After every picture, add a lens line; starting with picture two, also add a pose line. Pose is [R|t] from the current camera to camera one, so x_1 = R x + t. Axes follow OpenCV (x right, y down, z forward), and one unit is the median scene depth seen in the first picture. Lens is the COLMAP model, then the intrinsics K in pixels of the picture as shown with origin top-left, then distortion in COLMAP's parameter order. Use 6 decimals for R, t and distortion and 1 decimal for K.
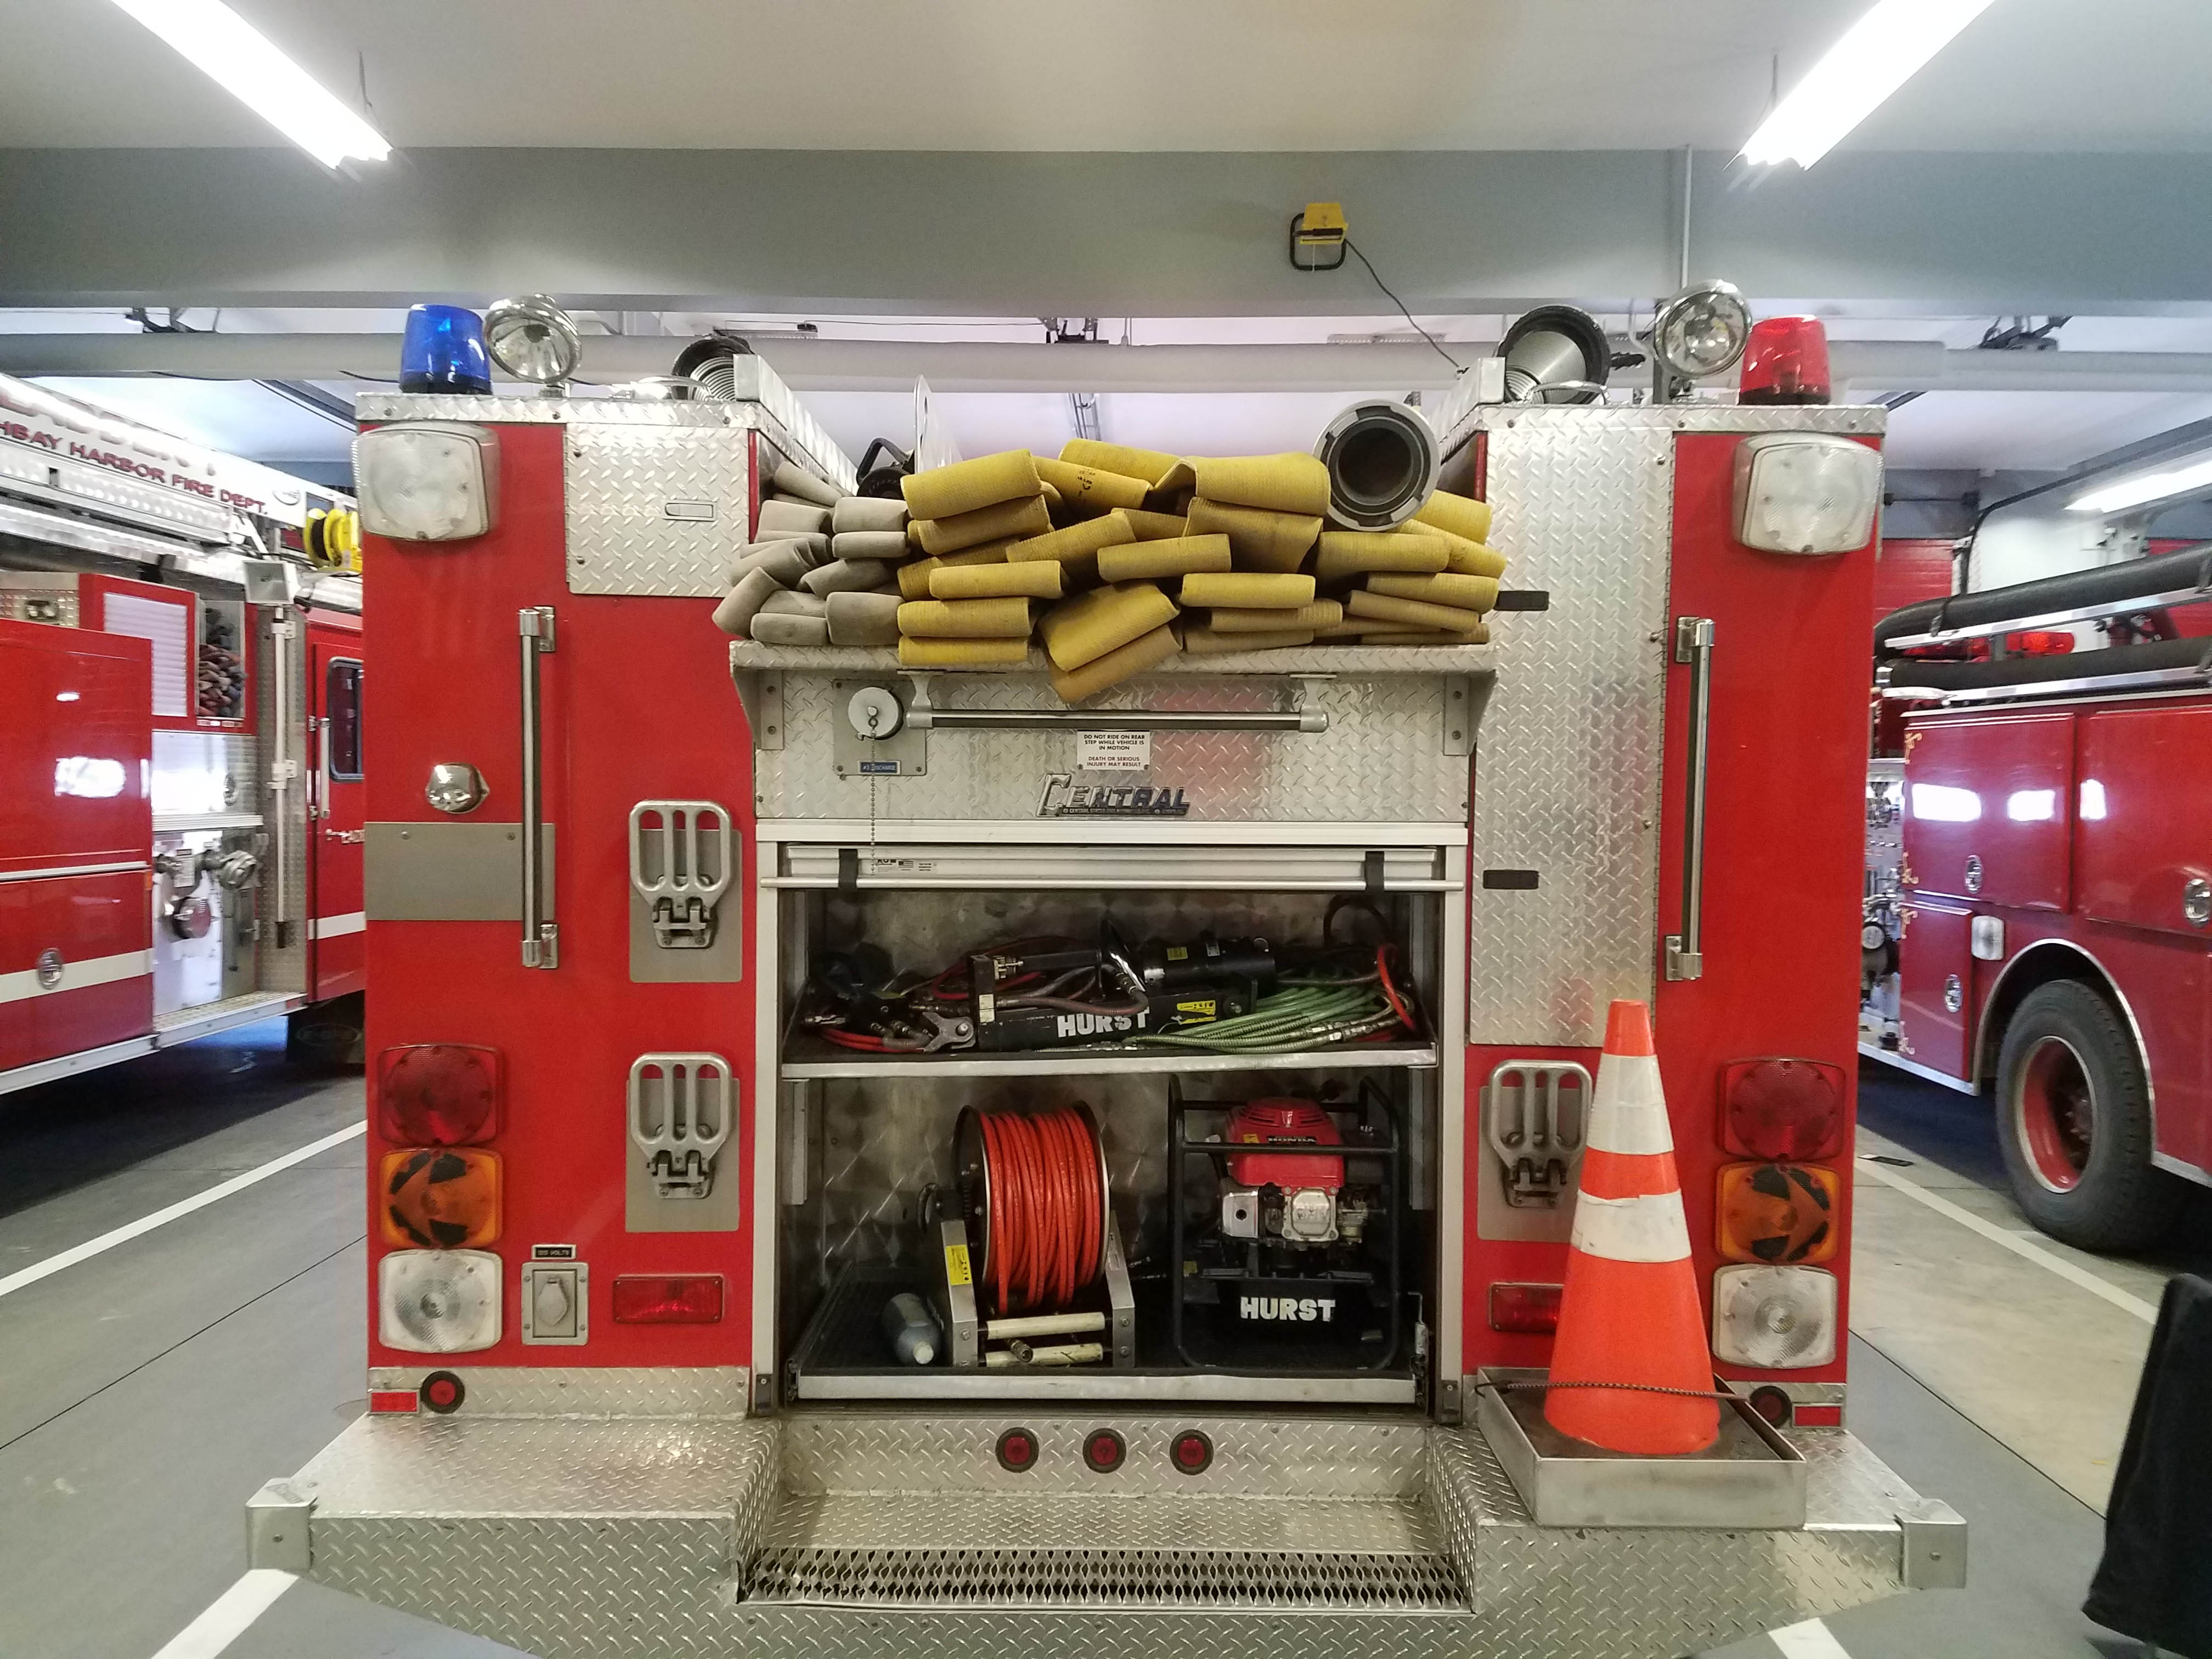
lens RADIAL K [[1688.6, 0, 1102.8], [0, 1688.6, 841.5], [0, 0, 1]] dist [0.097609, -0.004139]
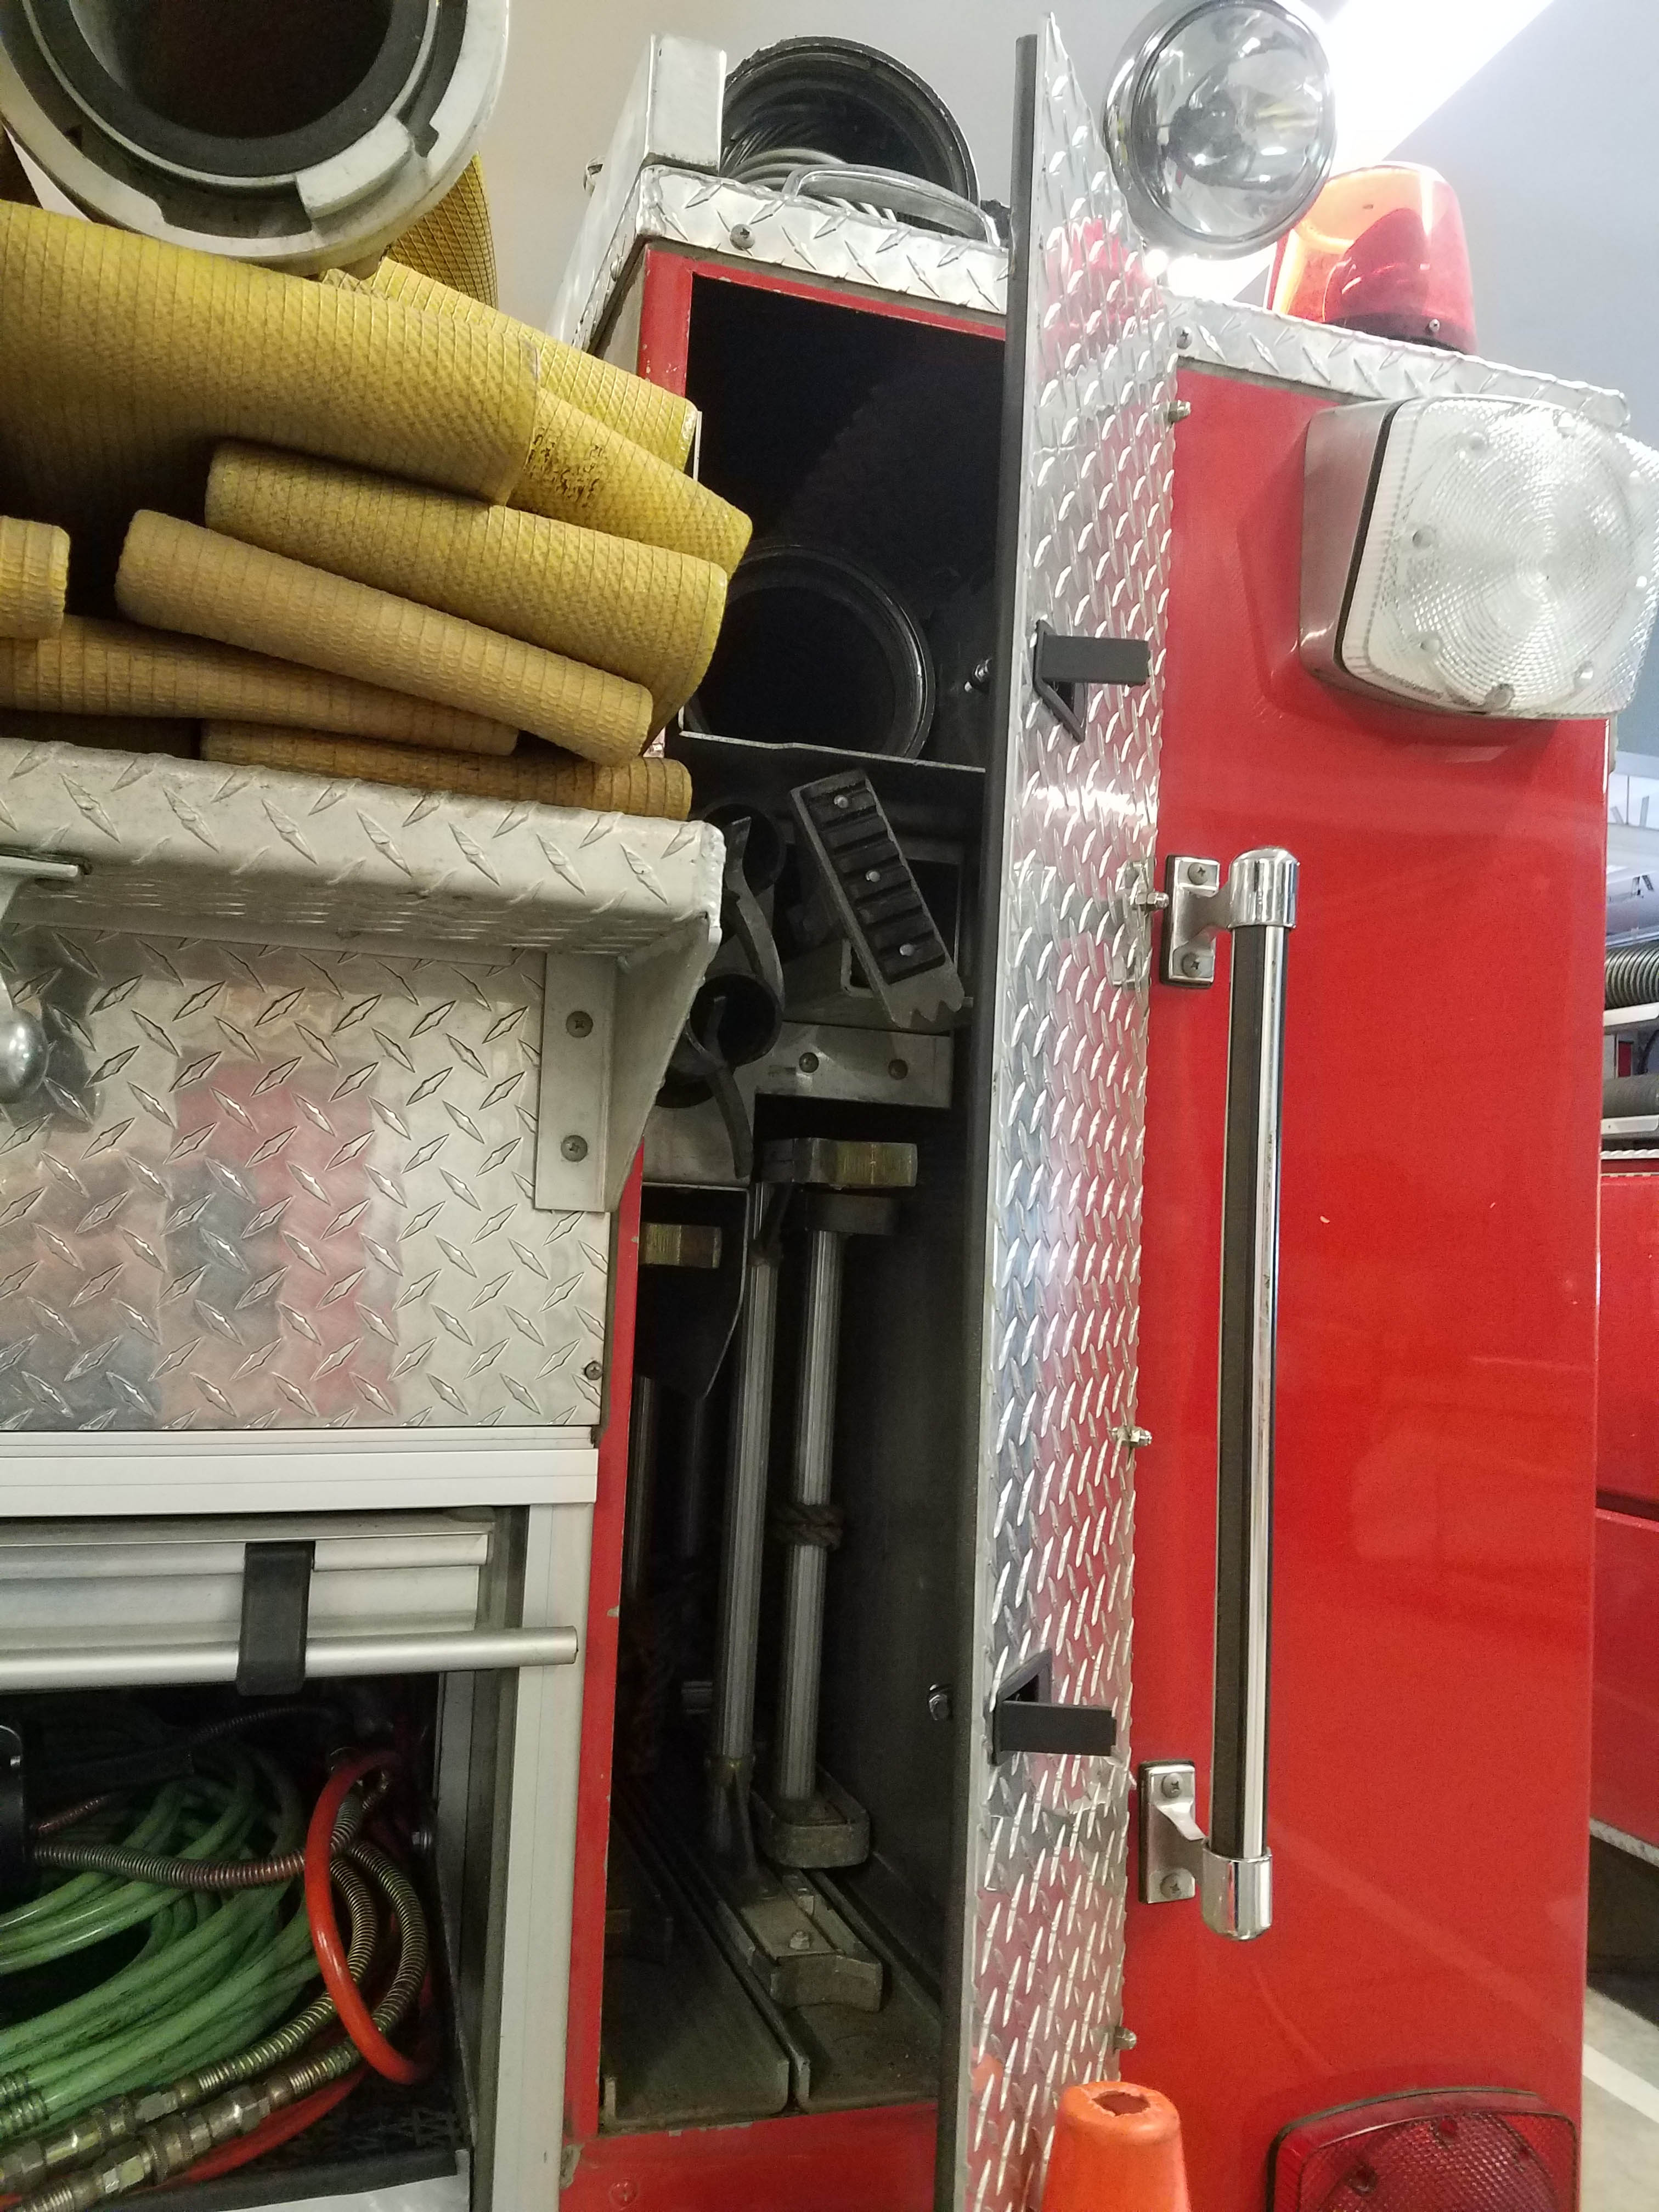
lens RADIAL K [[1688.6, 0, 823.4], [0, 1688.6, 1103.1], [0, 0, 1]] dist [0.097609, -0.004139]
pose [[0.944384, 0.051825, 0.324735, 0.149021], [-0.014354, 0.993059, -0.116740, -0.035317], [-0.328531, 0.105586, 0.938573, 0.685255]]
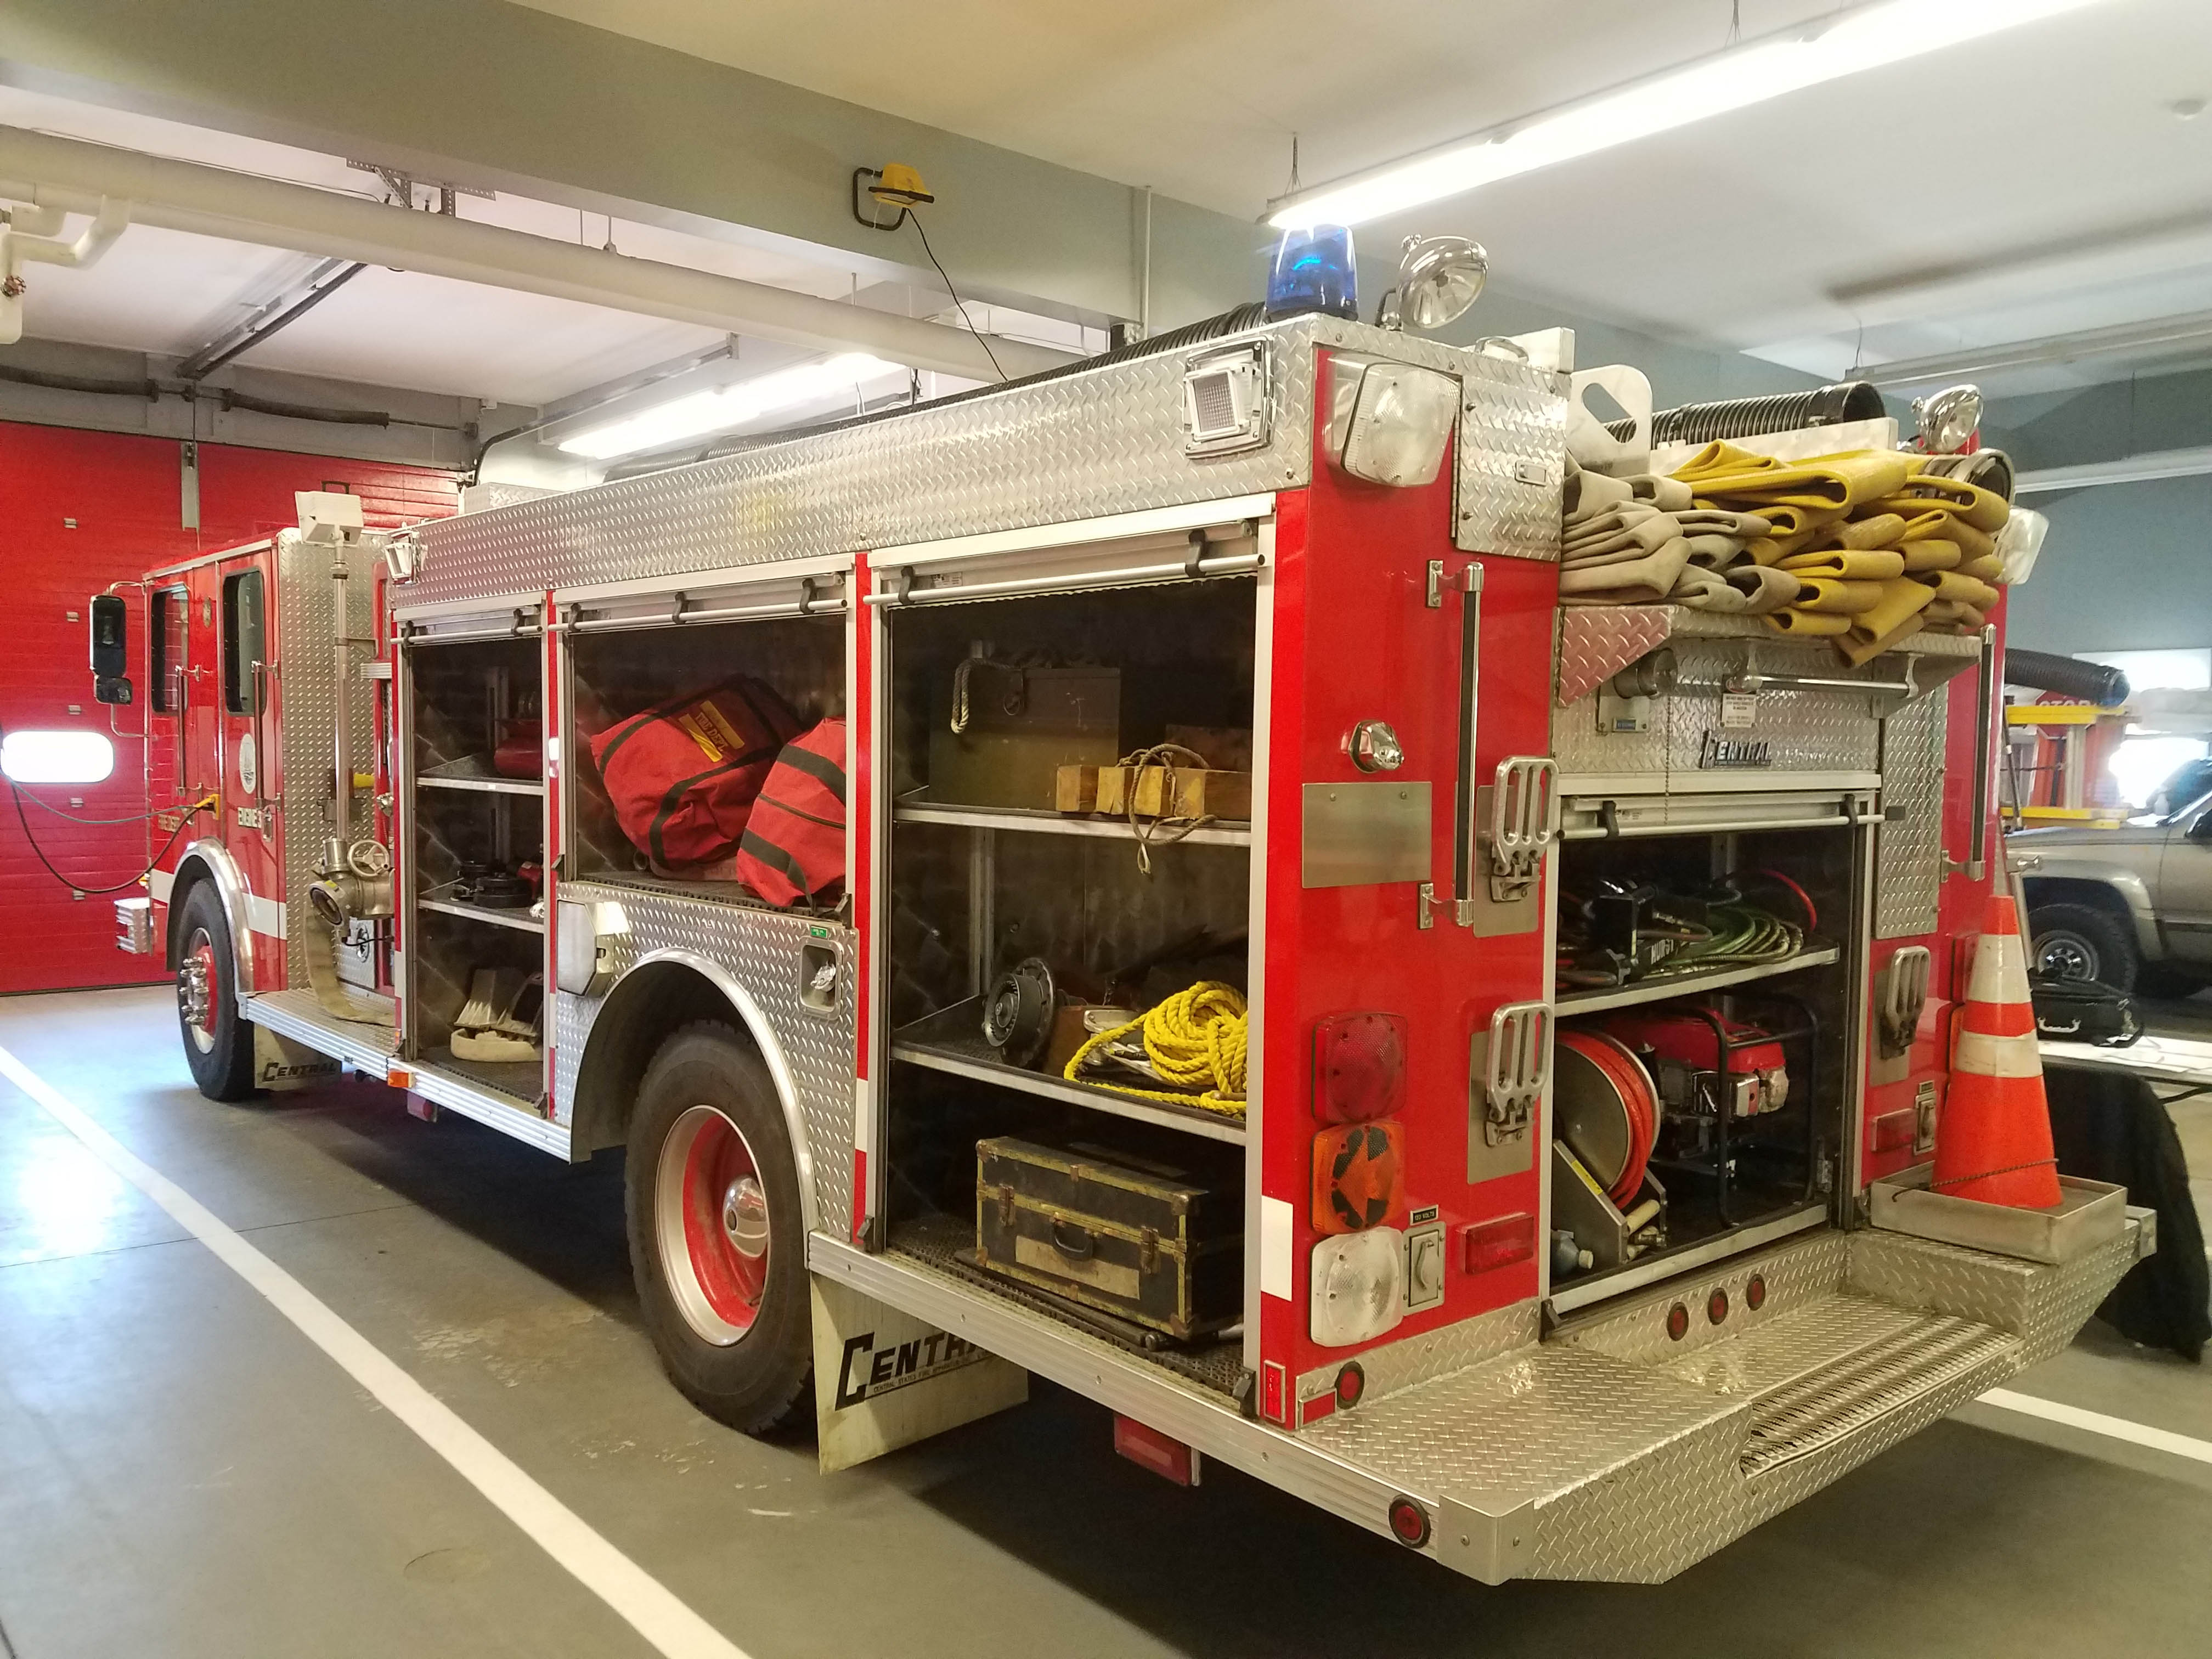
lens RADIAL K [[1688.6, 0, 1108.6], [0, 1688.6, 815.0], [0, 0, 1]] dist [0.097609, -0.004139]
pose [[0.752994, -0.026690, 0.657486, -1.099076], [0.020455, 0.999644, 0.017154, -0.011618], [-0.657710, 0.000532, 0.753271, 0.385746]]
